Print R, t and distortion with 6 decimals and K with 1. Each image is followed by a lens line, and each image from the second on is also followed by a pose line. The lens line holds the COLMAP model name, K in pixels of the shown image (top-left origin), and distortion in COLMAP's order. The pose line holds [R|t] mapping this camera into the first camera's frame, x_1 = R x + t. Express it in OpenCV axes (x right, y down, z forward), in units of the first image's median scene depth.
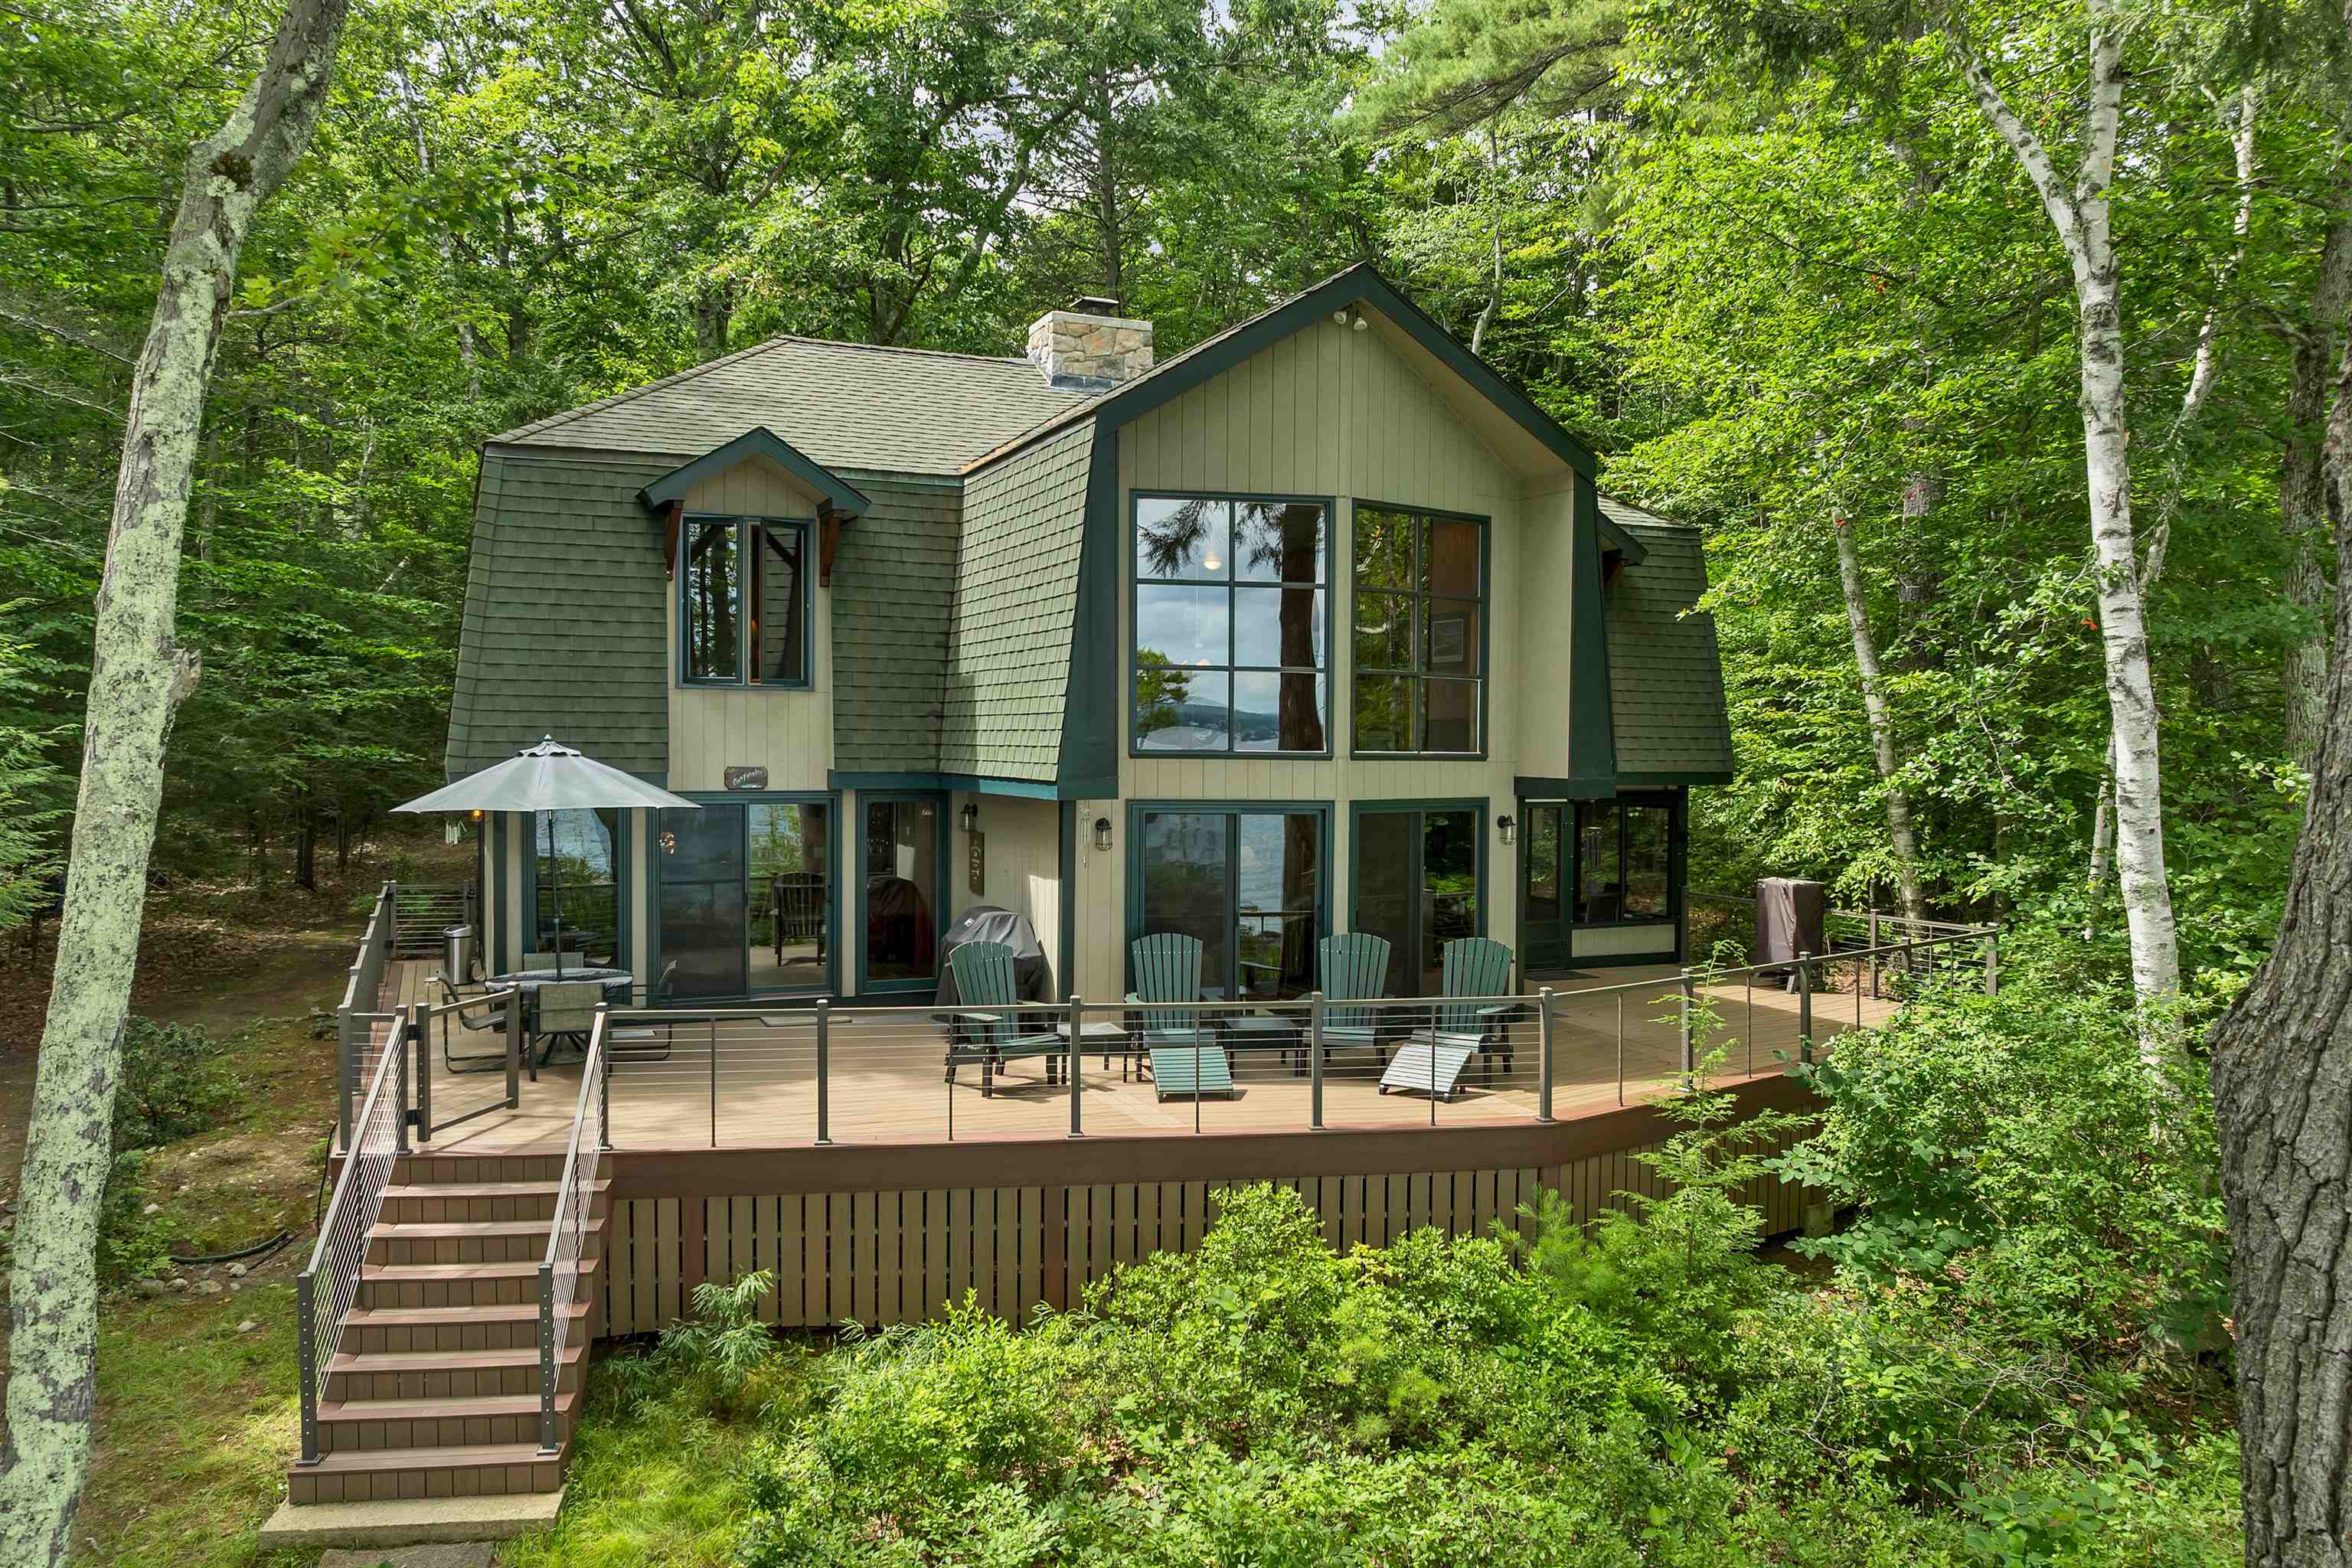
lens RADIAL K [[1664.0, 0, 1176.0], [0, 1664.0, 784.0], [0, 0, 1]] dist [-0.032939, 0.002109]
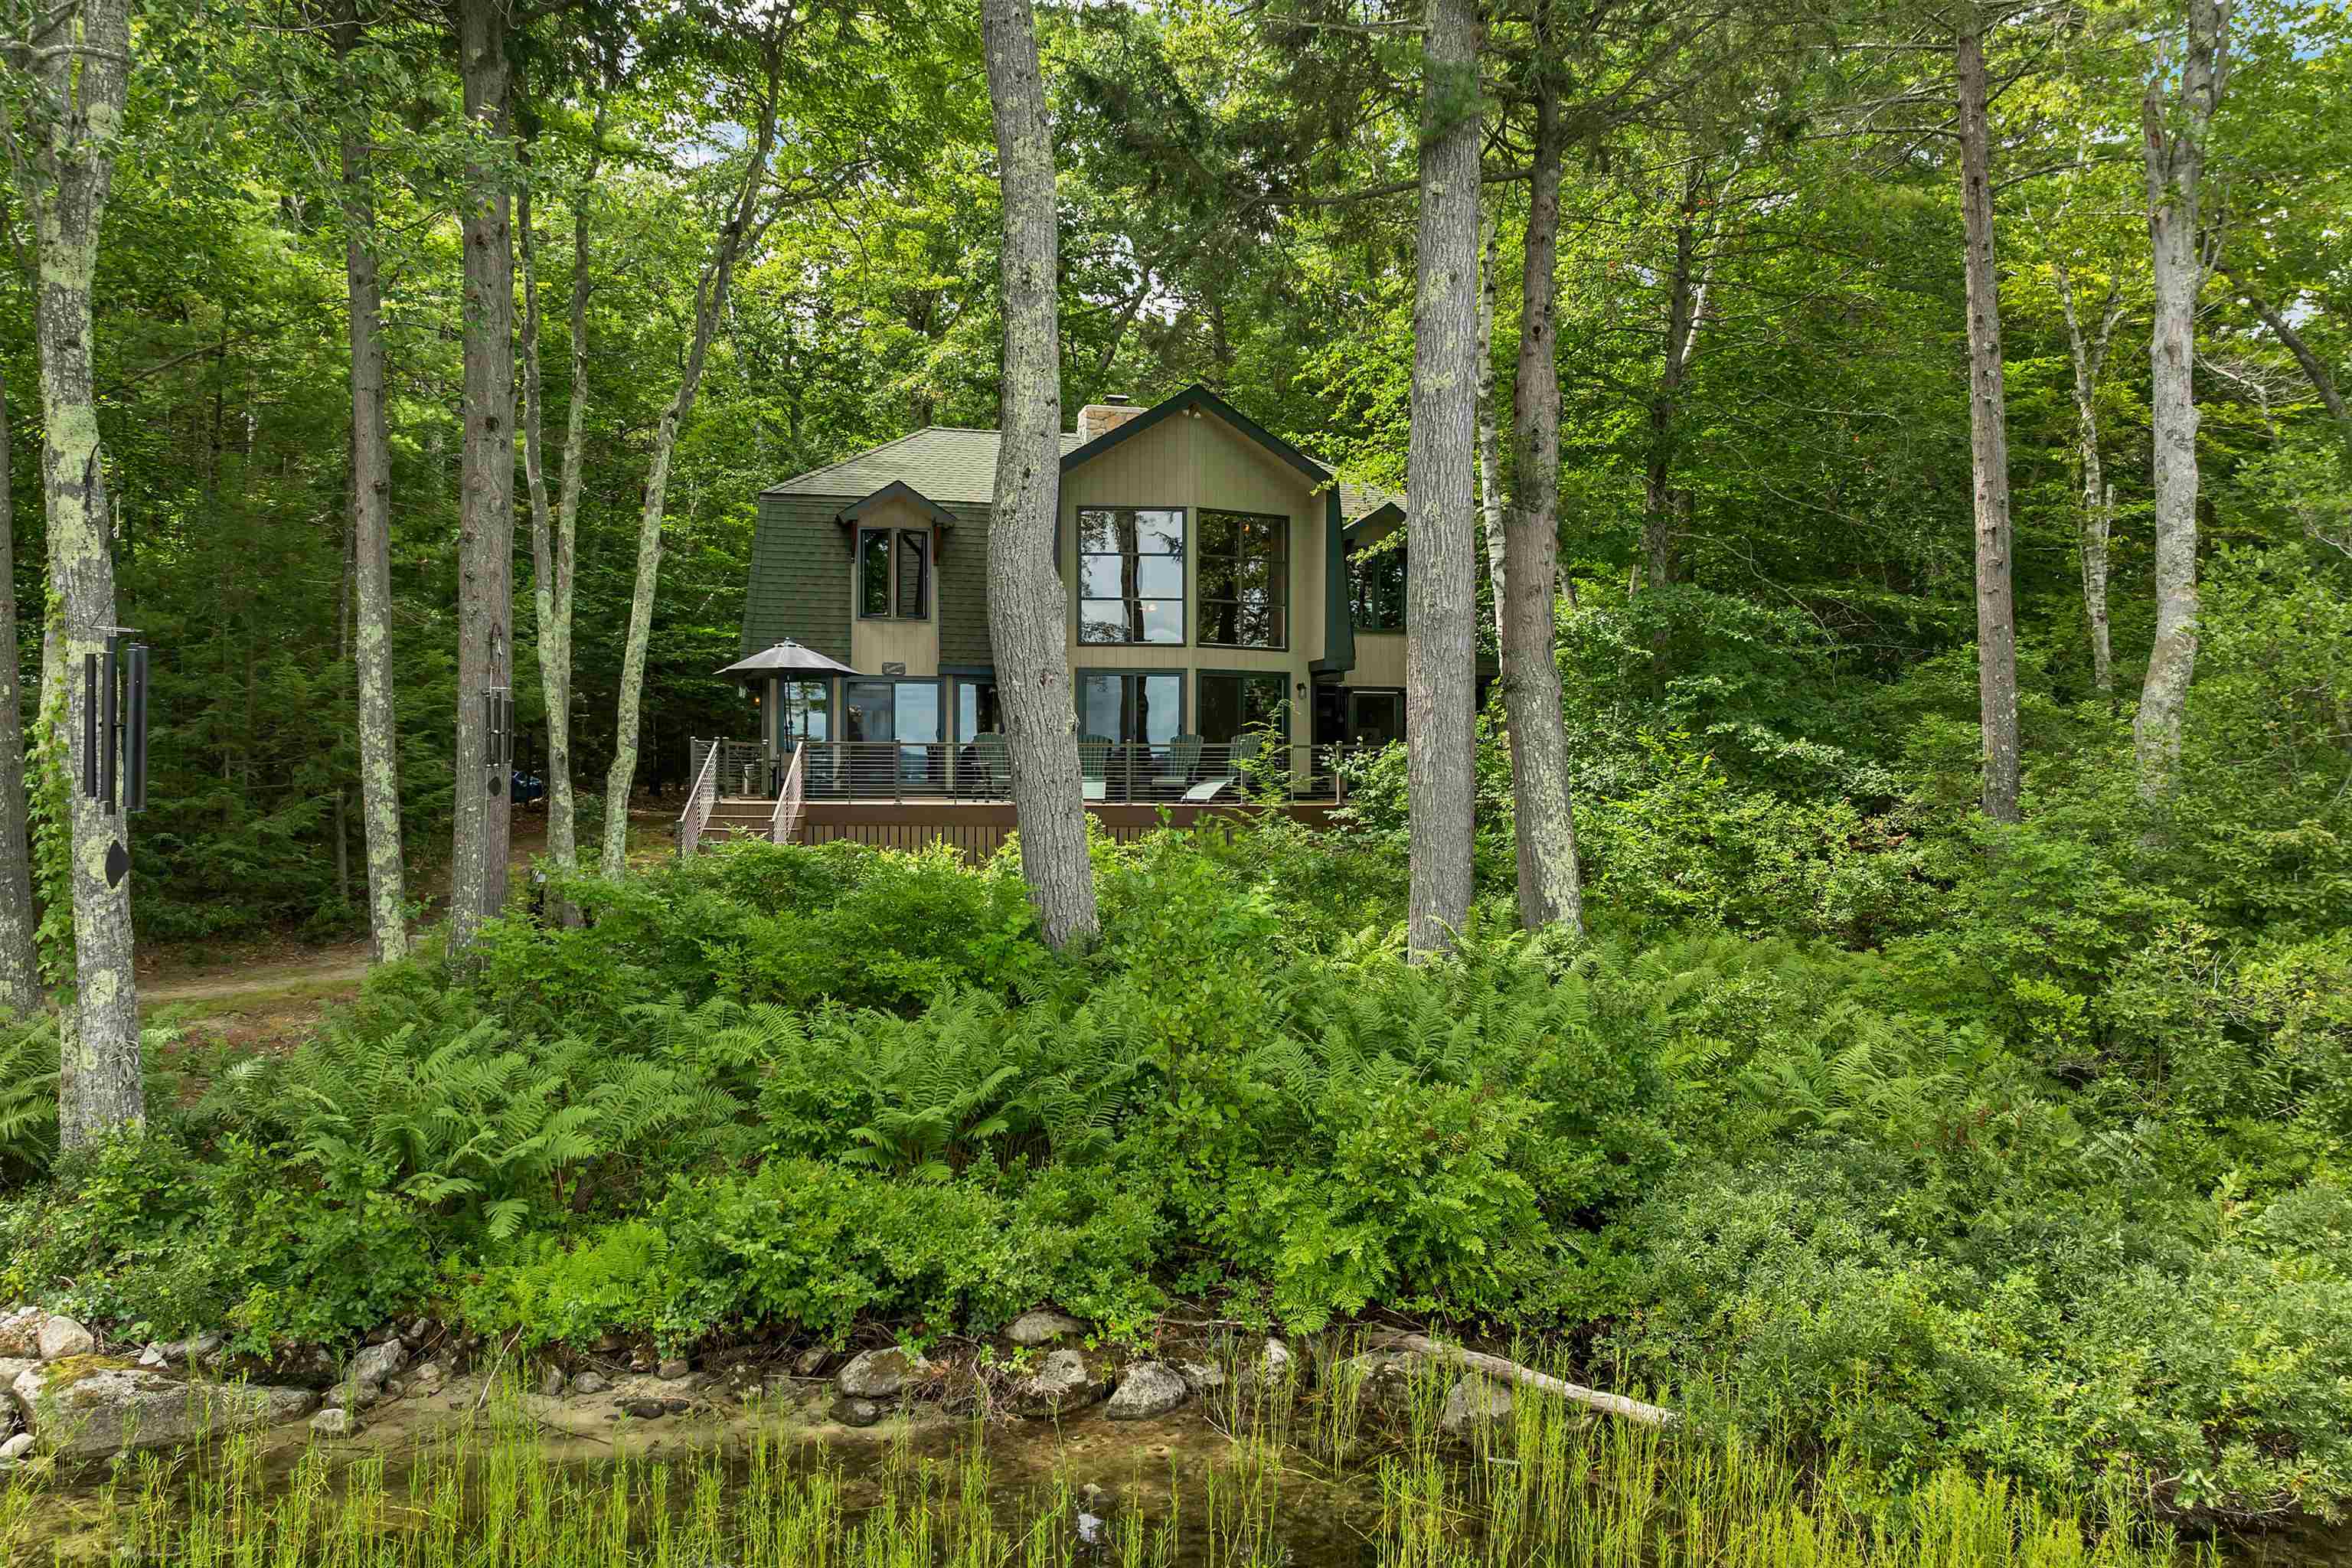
lens RADIAL K [[1664.0, 0, 1176.0], [0, 1664.0, 784.0], [0, 0, 1]] dist [-0.032939, 0.002109]
pose [[0.985913, -0.003708, -0.167220, 0.375458], [-0.000337, 0.999708, -0.024149, 0.175574], [0.167261, 0.023865, 0.985624, -0.800578]]
